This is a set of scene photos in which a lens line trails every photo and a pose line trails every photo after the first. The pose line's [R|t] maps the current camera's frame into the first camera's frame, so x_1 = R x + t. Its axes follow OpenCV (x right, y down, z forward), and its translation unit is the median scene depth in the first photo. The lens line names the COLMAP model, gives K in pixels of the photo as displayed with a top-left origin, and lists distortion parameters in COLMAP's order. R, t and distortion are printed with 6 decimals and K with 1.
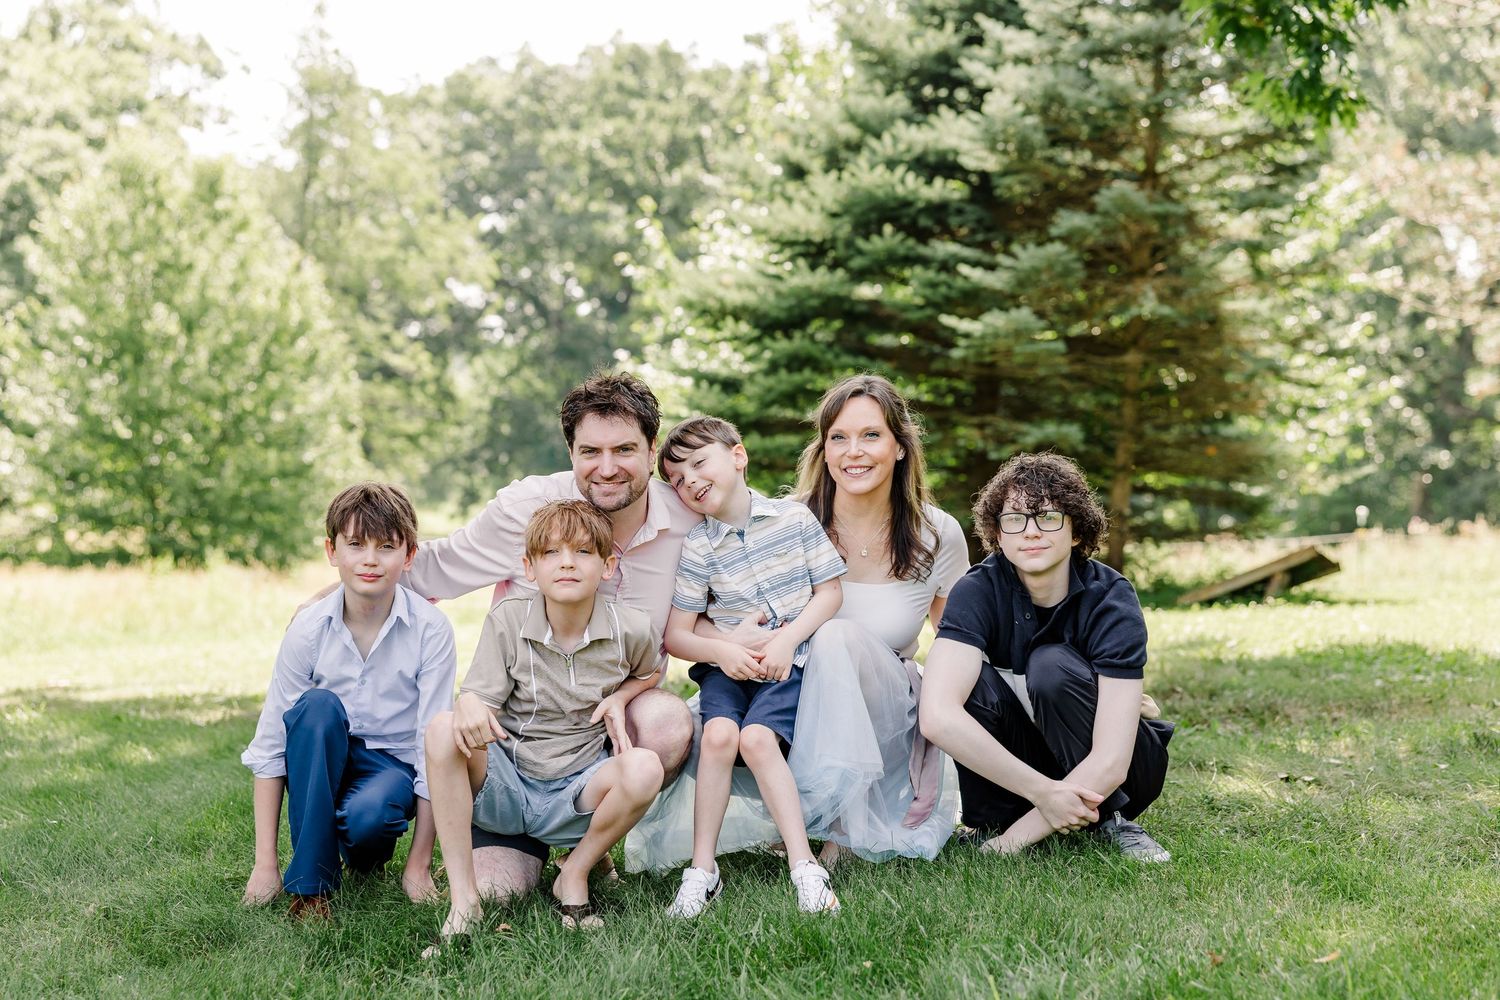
lens RADIAL K [[2702.2, 0, 750.0], [0, 2702.2, 500.0], [0, 0, 1]] dist [0.021768, -0.031365]
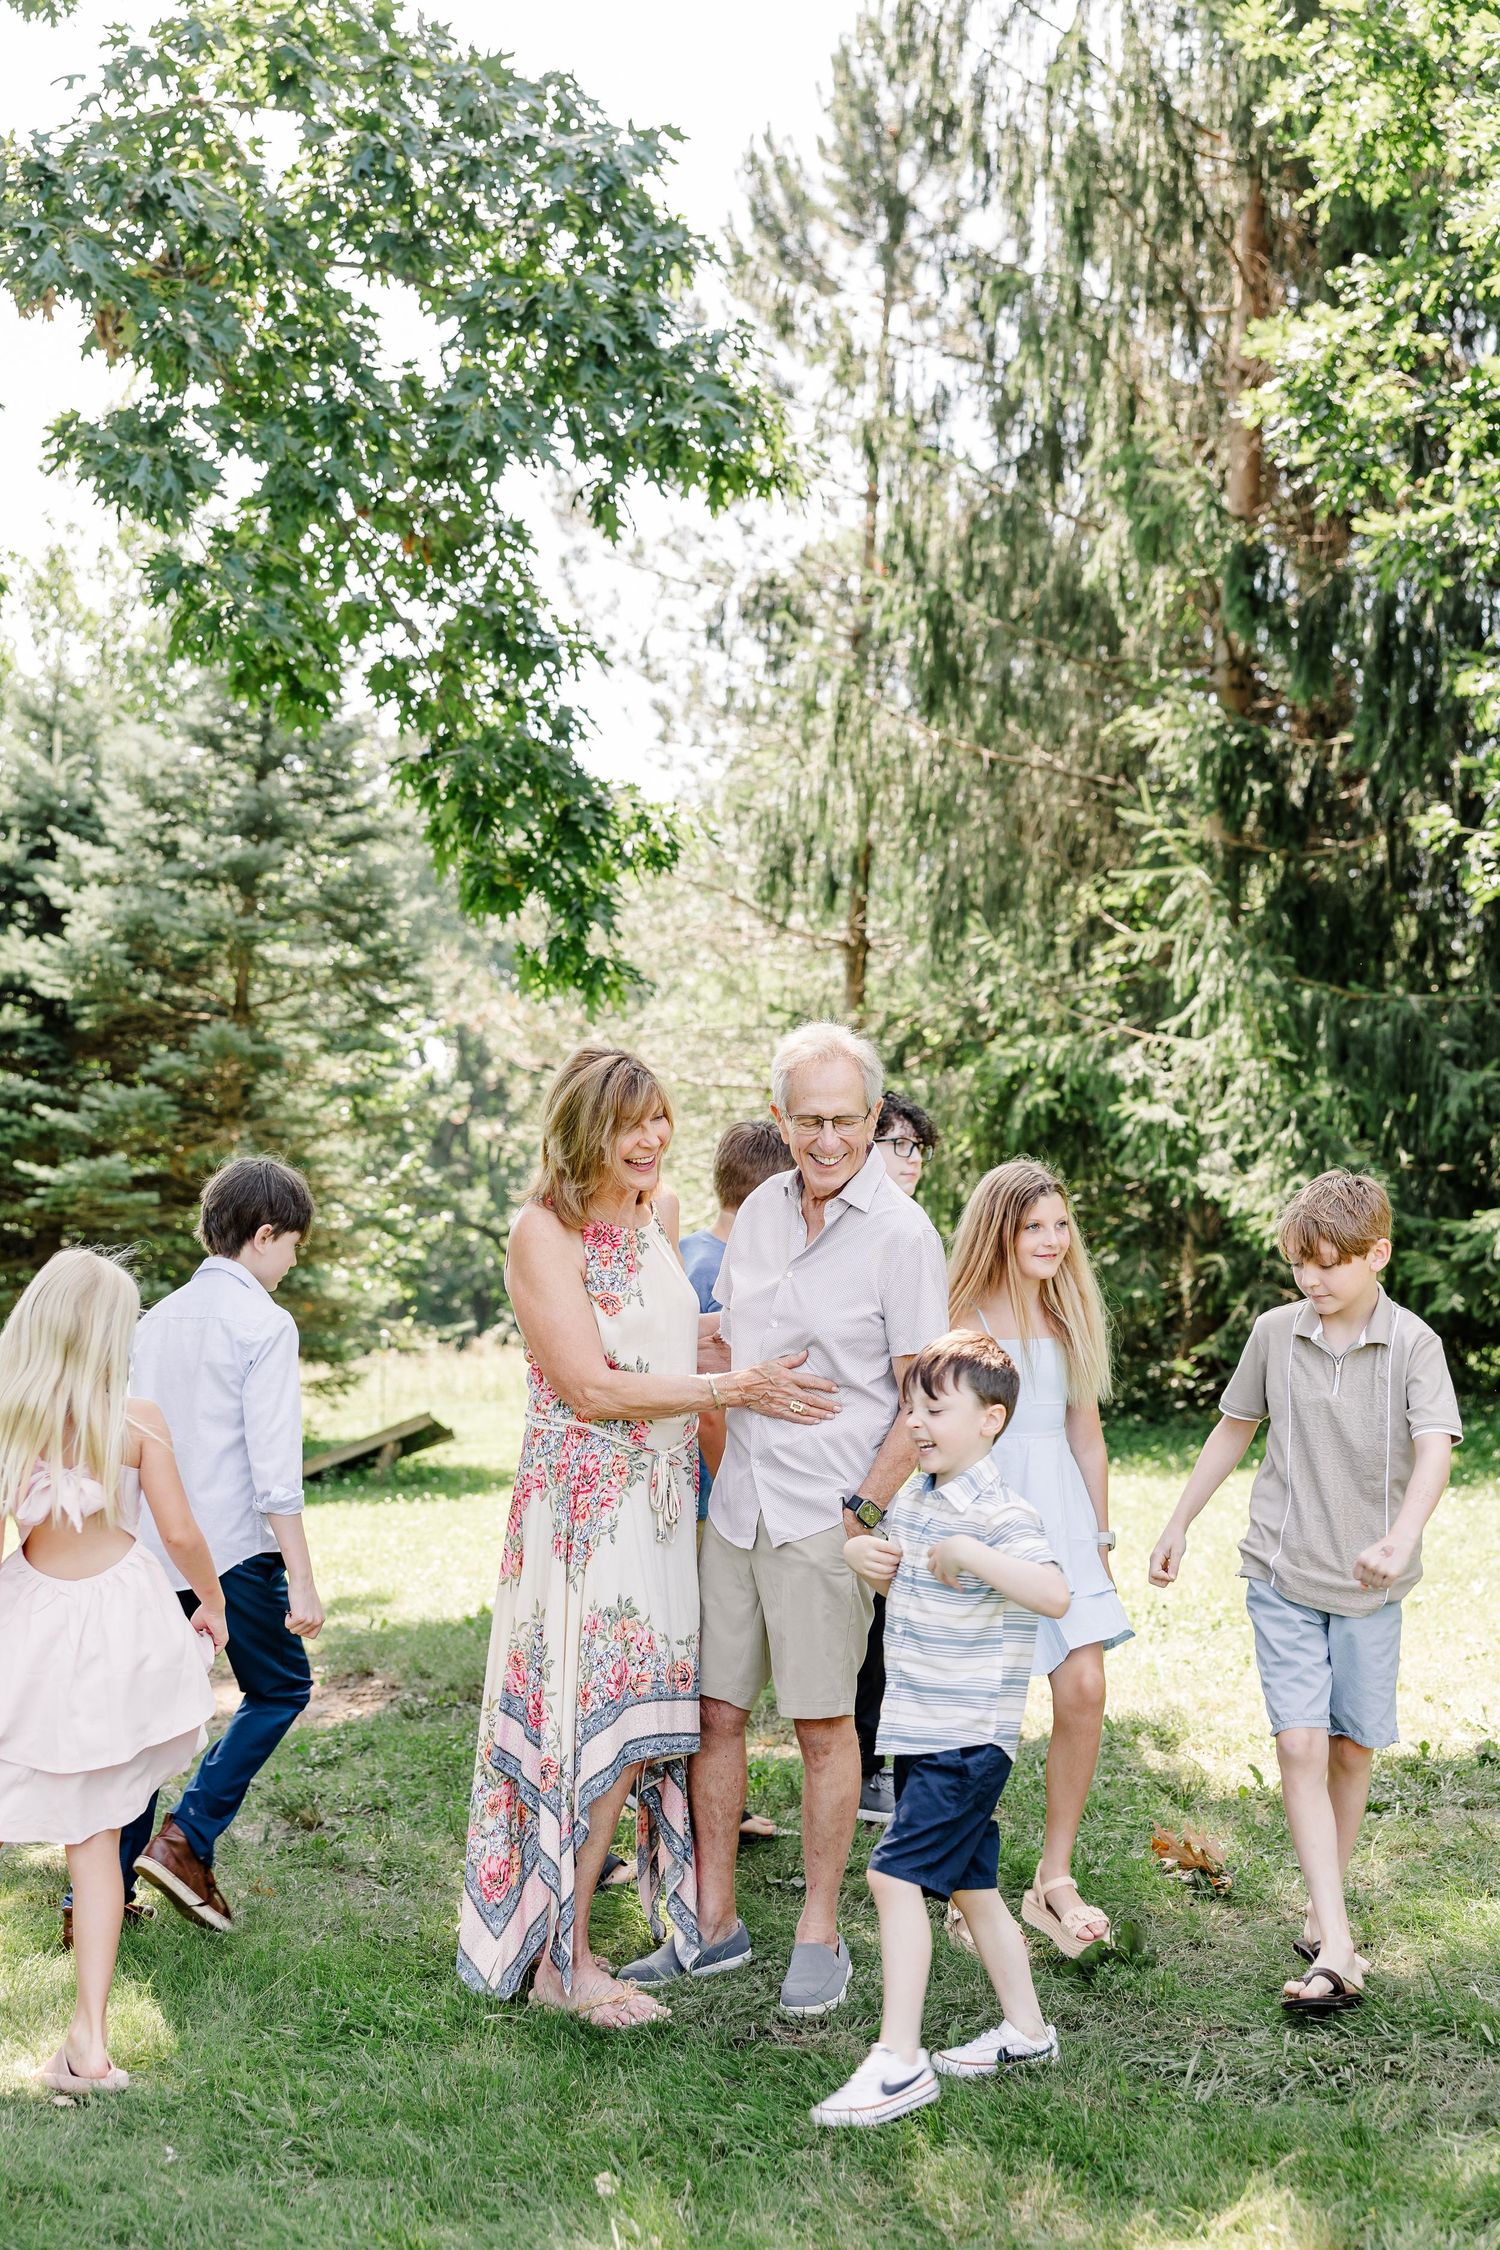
lens RADIAL K [[2732.1, 0, 741.6], [0, 2732.1, 1128.8], [0, 0, 1]] dist [-0.012471, -0.000271]
pose [[0.931393, 0.014041, 0.363744, -0.031136], [0.008543, 0.998137, -0.060406, -0.020481], [-0.363915, 0.059370, 0.929538, 0.068675]]
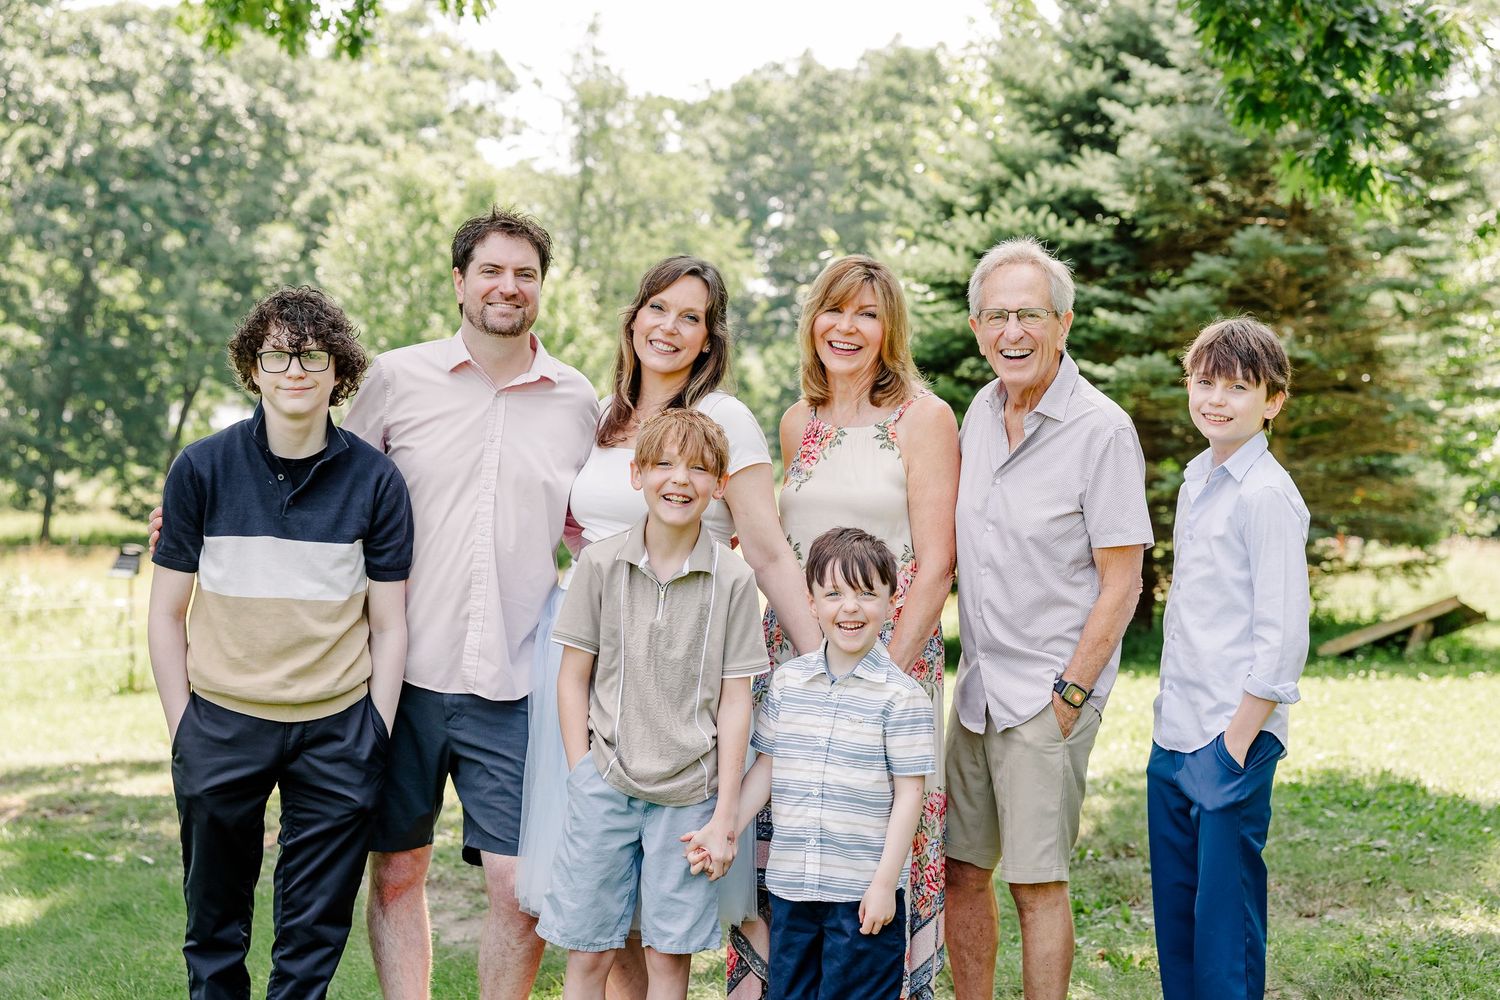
lens RADIAL K [[2602.8, 0, 749.5], [0, 2602.8, 449.4], [0, 0, 1]] dist [-0.009275, 0.078831]
pose [[0.994341, -0.008557, -0.105894, 0.047428], [0.007068, 0.999871, -0.014431, -0.020687], [0.106003, 0.013601, 0.994273, 0.035481]]
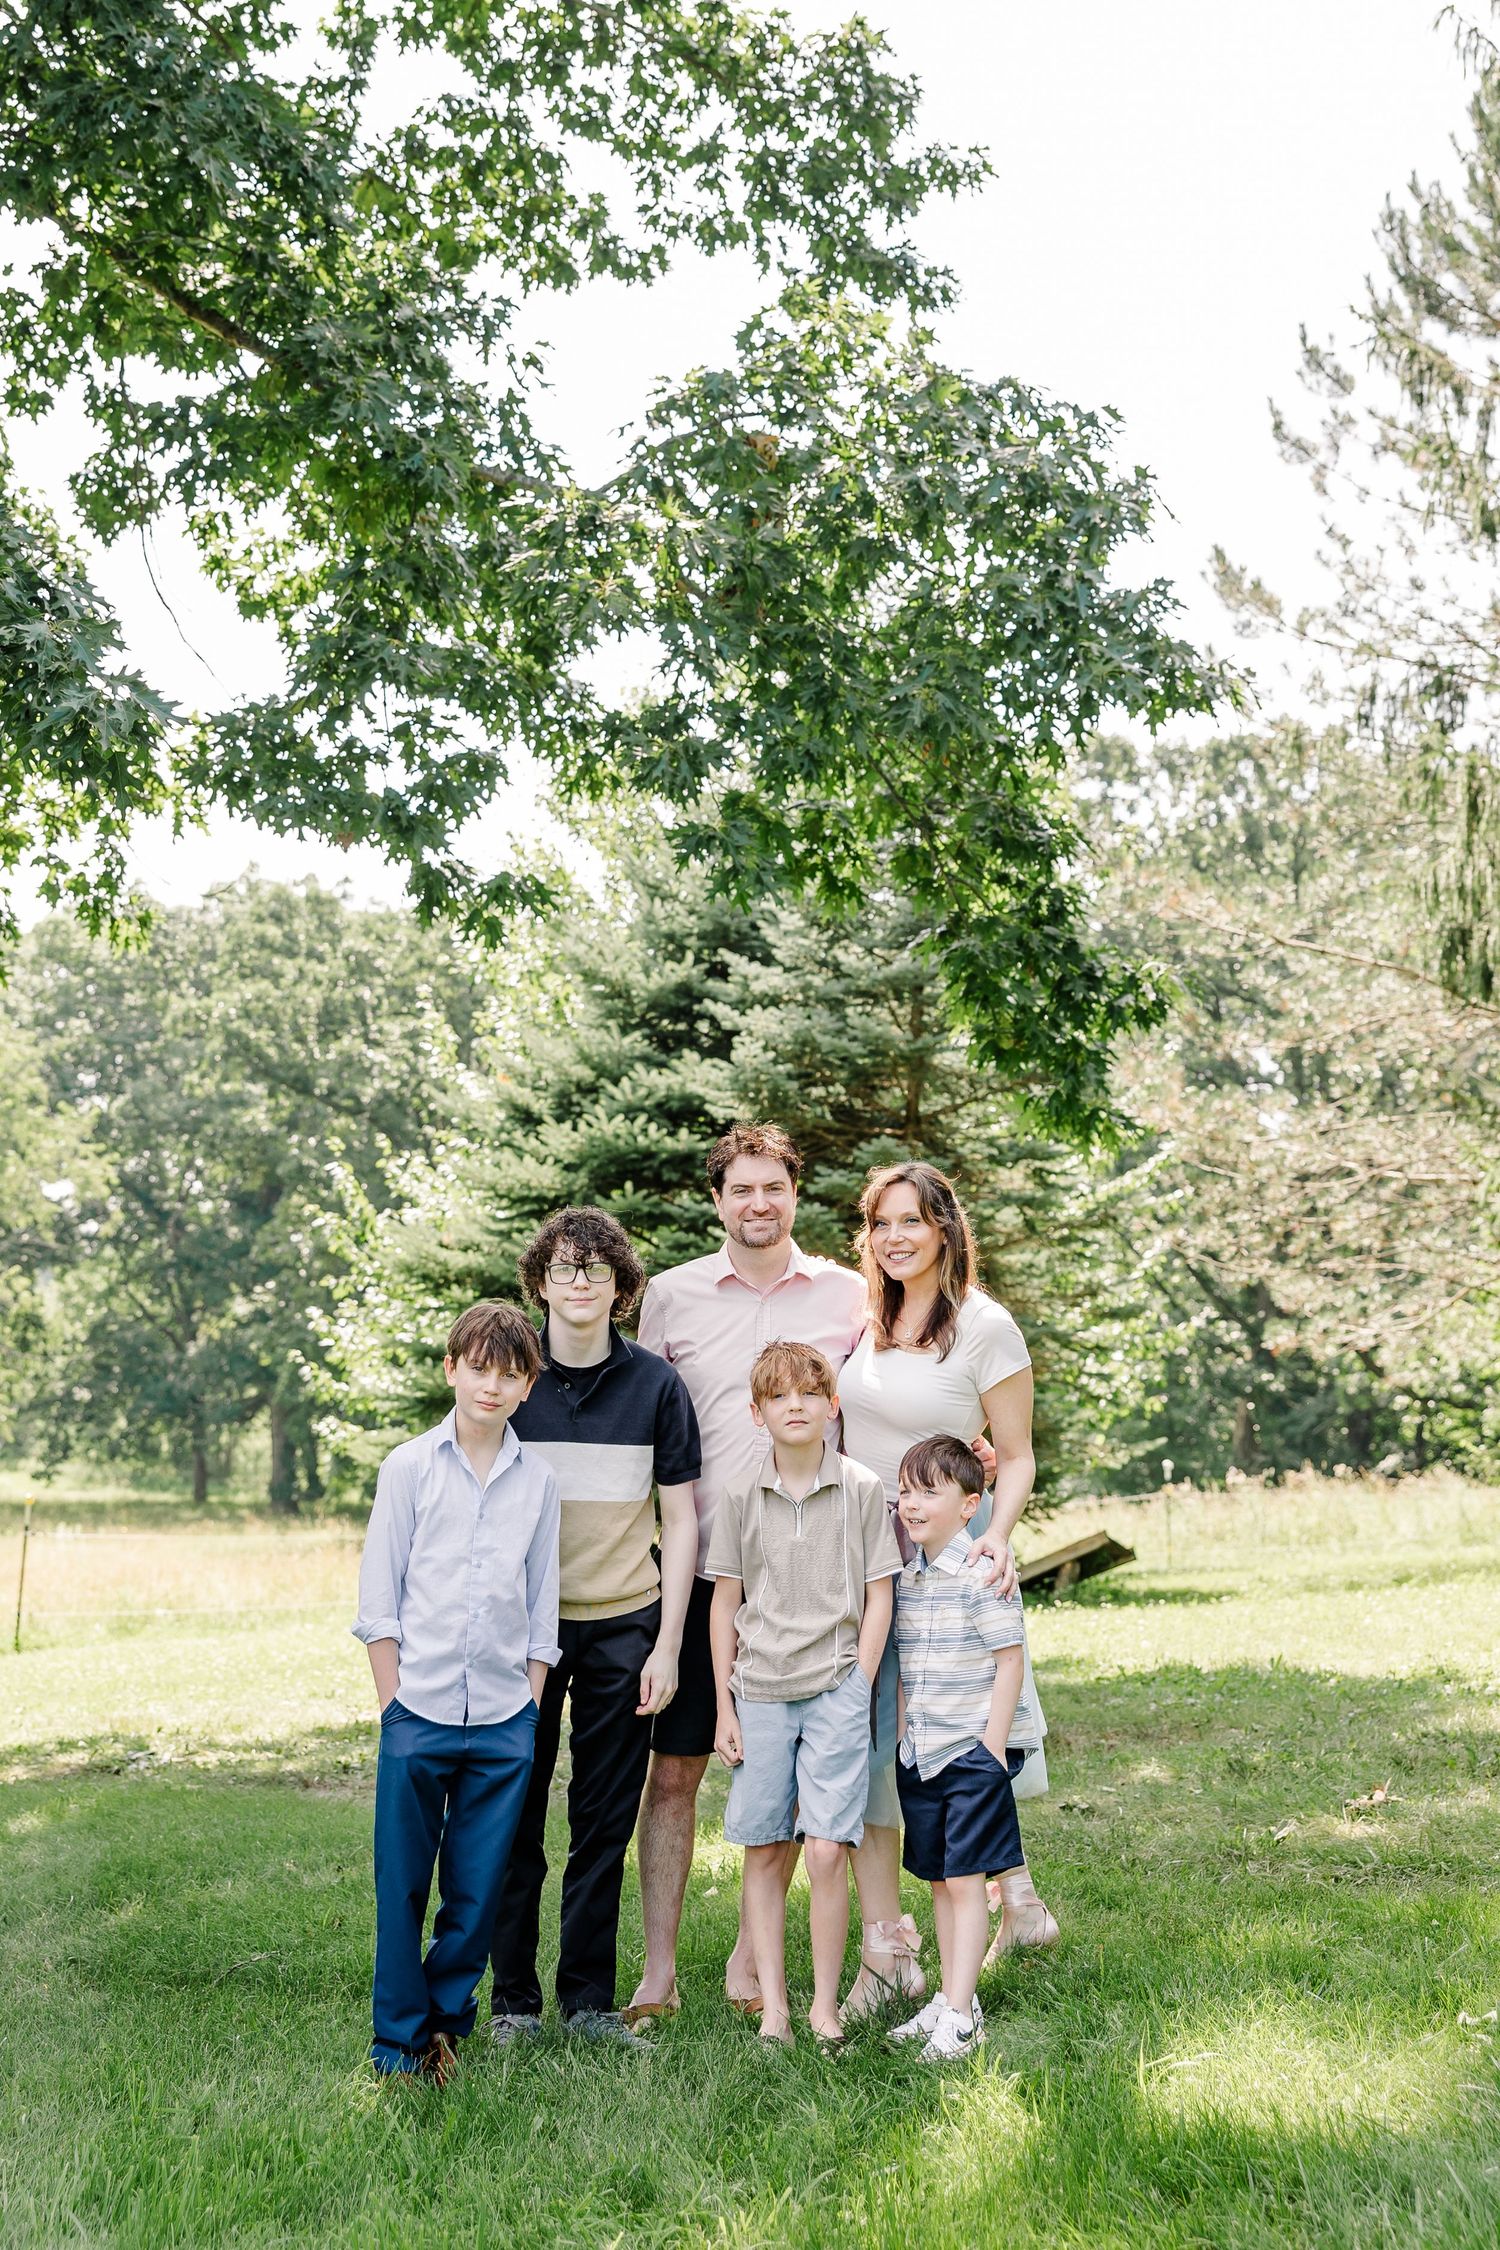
lens RADIAL K [[3329.8, 0, 723.6], [0, 3329.8, 830.5], [0, 0, 1]] dist [0.024936, 0.052546]
pose [[0.995708, -0.007986, 0.092200, -0.019149], [0.024522, 0.983427, -0.179640, -0.014587], [-0.089238, 0.181130, 0.979402, -0.119412]]
